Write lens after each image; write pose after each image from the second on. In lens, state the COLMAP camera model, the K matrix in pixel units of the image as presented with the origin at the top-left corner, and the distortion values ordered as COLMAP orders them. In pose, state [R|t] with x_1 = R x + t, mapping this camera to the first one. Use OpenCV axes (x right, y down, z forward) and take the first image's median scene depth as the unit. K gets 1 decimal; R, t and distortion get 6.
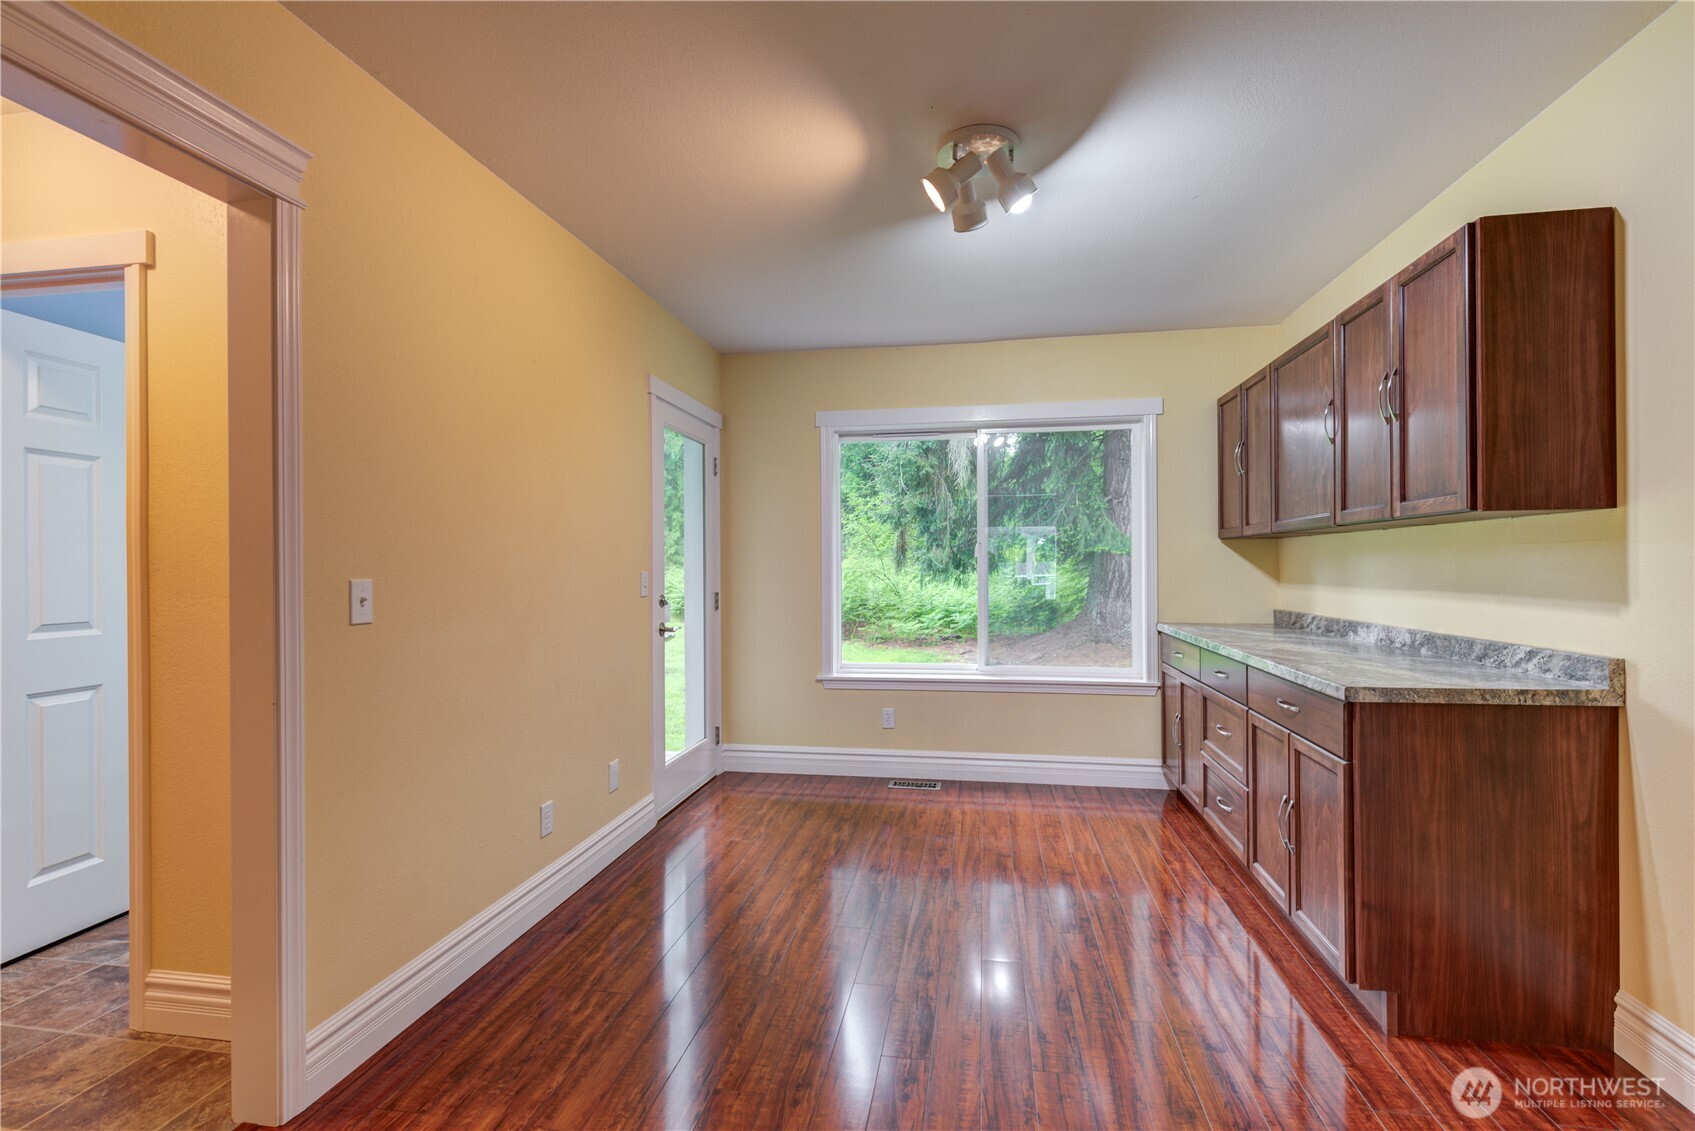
lens RADIAL K [[733.0, 0, 866.4], [0, 733.0, 565.3], [0, 0, 1]] dist [-0.001032, -0.000664]
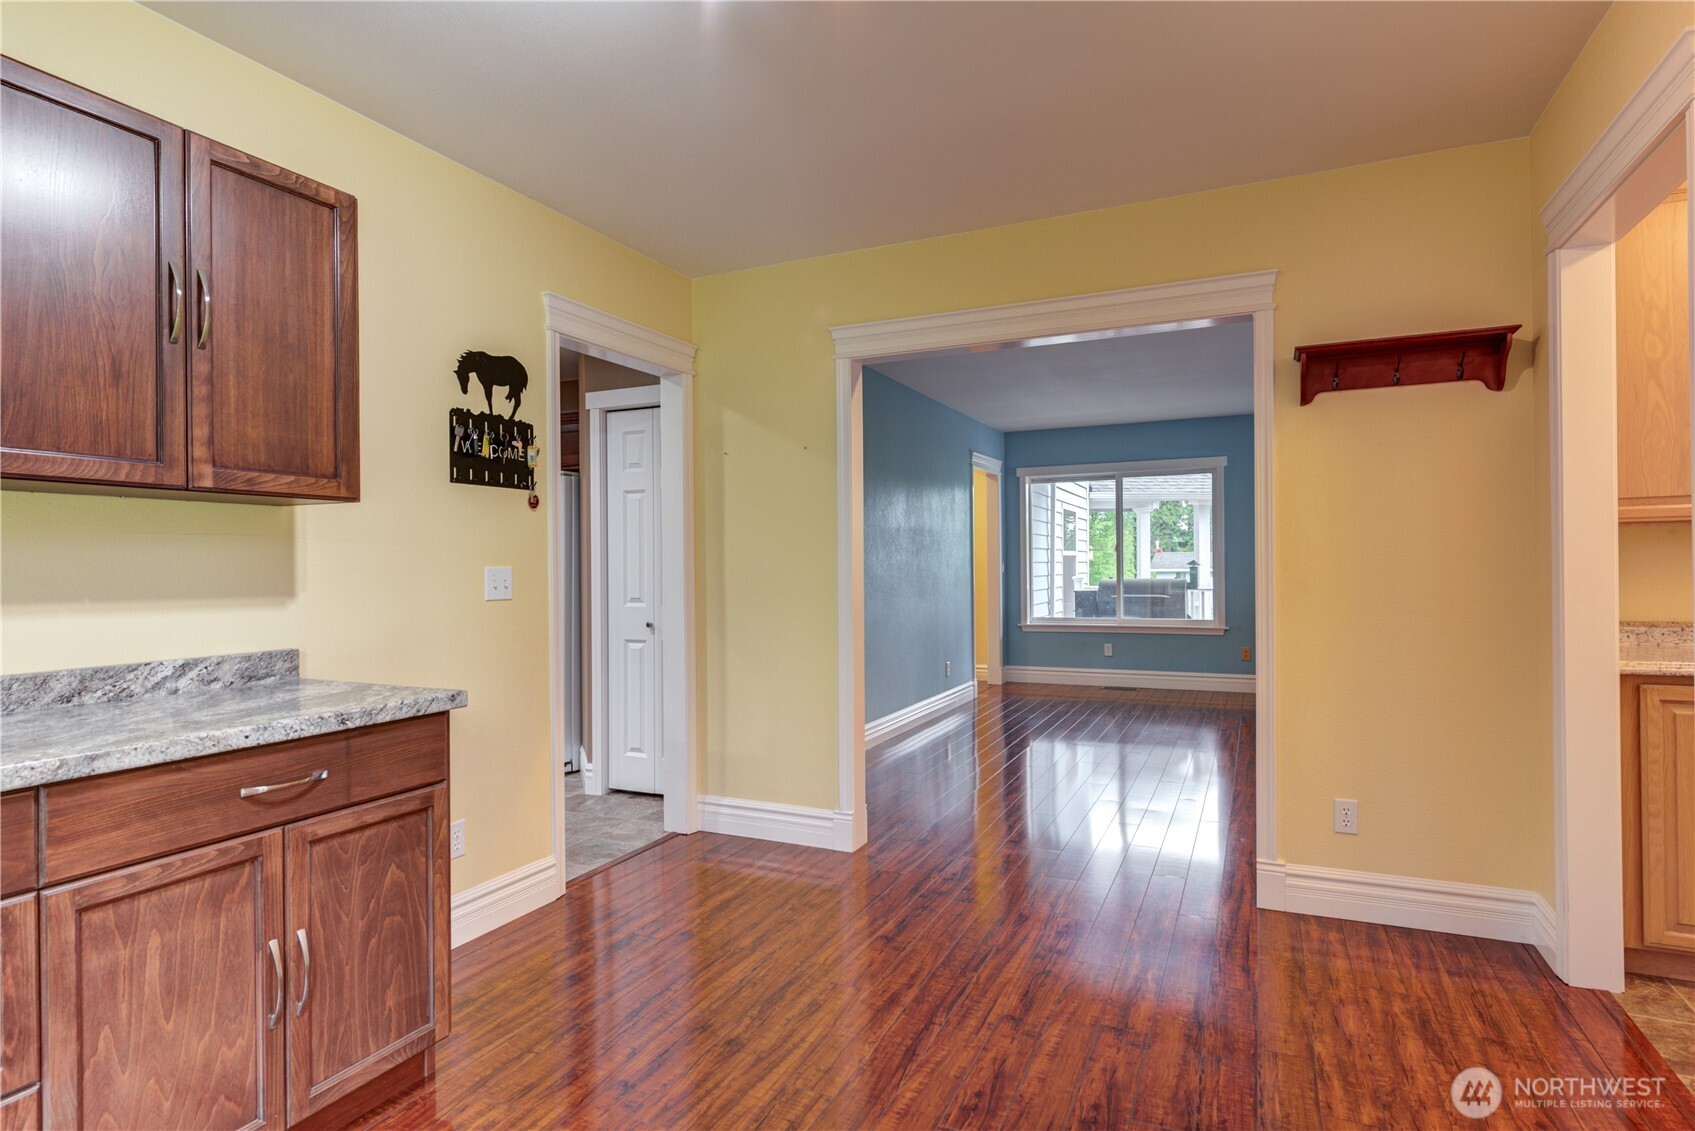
lens RADIAL K [[909.2, 0, 847.5], [0, 909.2, 565.5], [0, 0, 1]] dist [0.000154, -0.000015]
pose [[-0.962766, 0.013209, 0.270014, -0.089294], [0.013049, 0.999912, -0.002388, 0.017666], [-0.270022, 0.001224, -0.962853, 1.738154]]
